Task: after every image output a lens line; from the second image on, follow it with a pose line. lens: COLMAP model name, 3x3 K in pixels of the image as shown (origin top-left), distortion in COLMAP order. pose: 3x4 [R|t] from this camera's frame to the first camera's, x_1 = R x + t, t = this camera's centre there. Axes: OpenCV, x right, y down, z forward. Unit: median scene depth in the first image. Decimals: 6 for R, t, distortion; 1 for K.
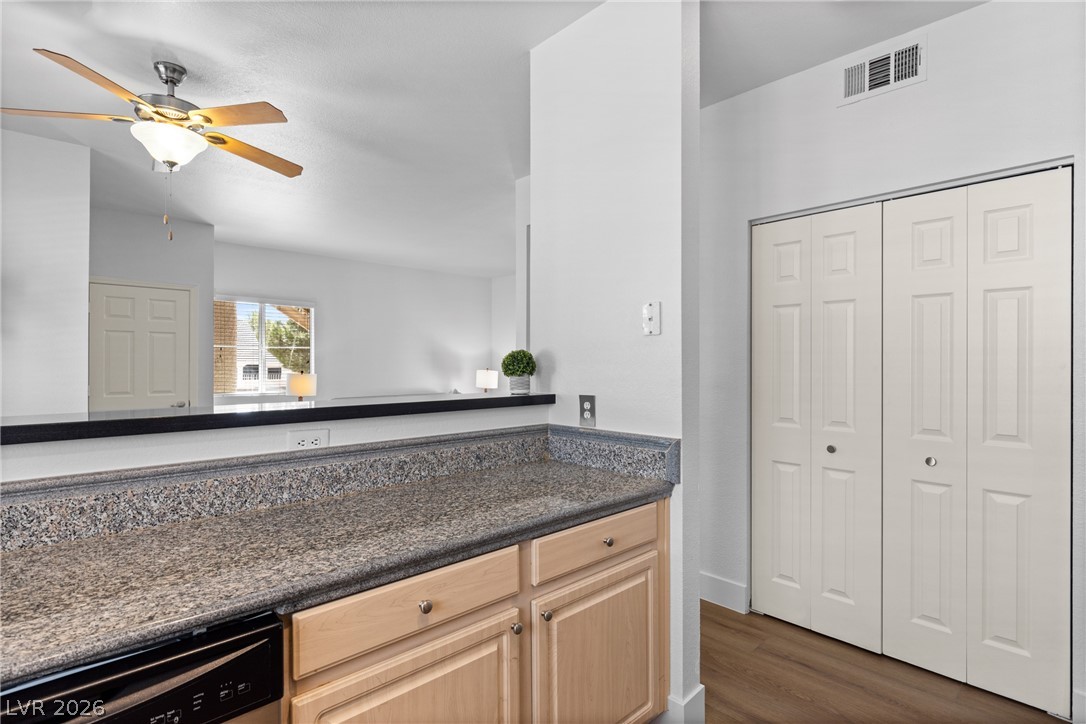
lens RADIAL K [[545.9, 0, 546.7], [0, 545.9, 353.5], [0, 0, 1]] dist [0.004960, -0.000164]
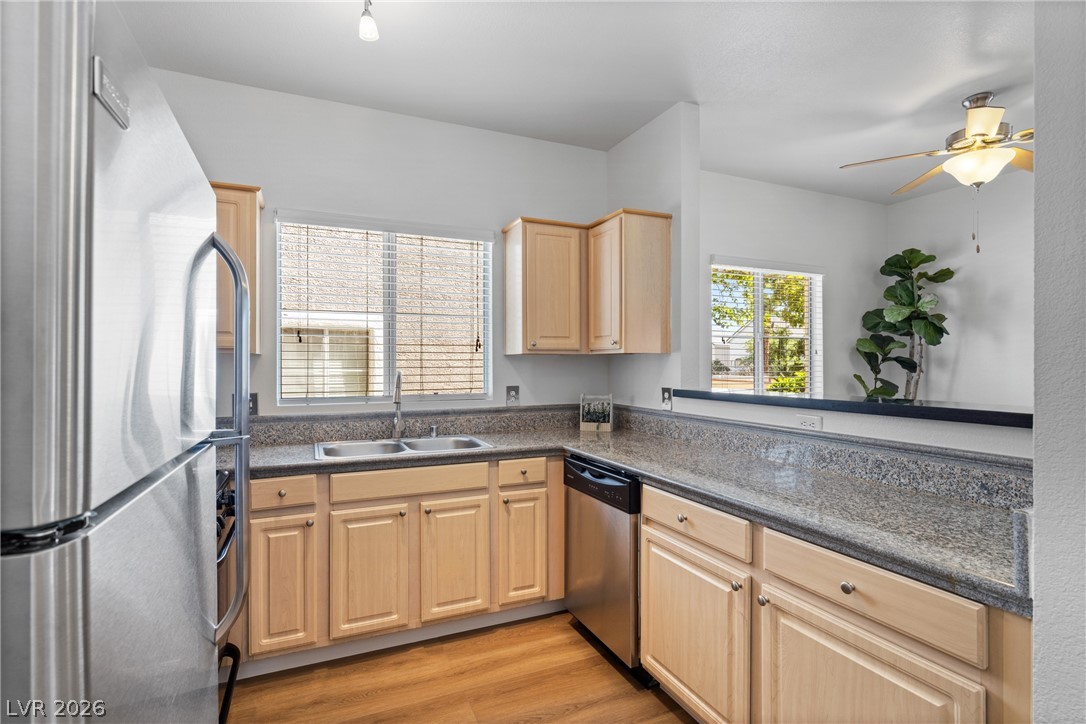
lens RADIAL K [[545.9, 0, 545.4], [0, 545.9, 363.4], [0, 0, 1]] dist [0.004960, -0.000164]
pose [[-0.349014, -0.001304, -0.937117, 0.978293], [0.013221, 0.999893, -0.006316, 0.016336], [0.937024, -0.014593, -0.348960, 0.839083]]
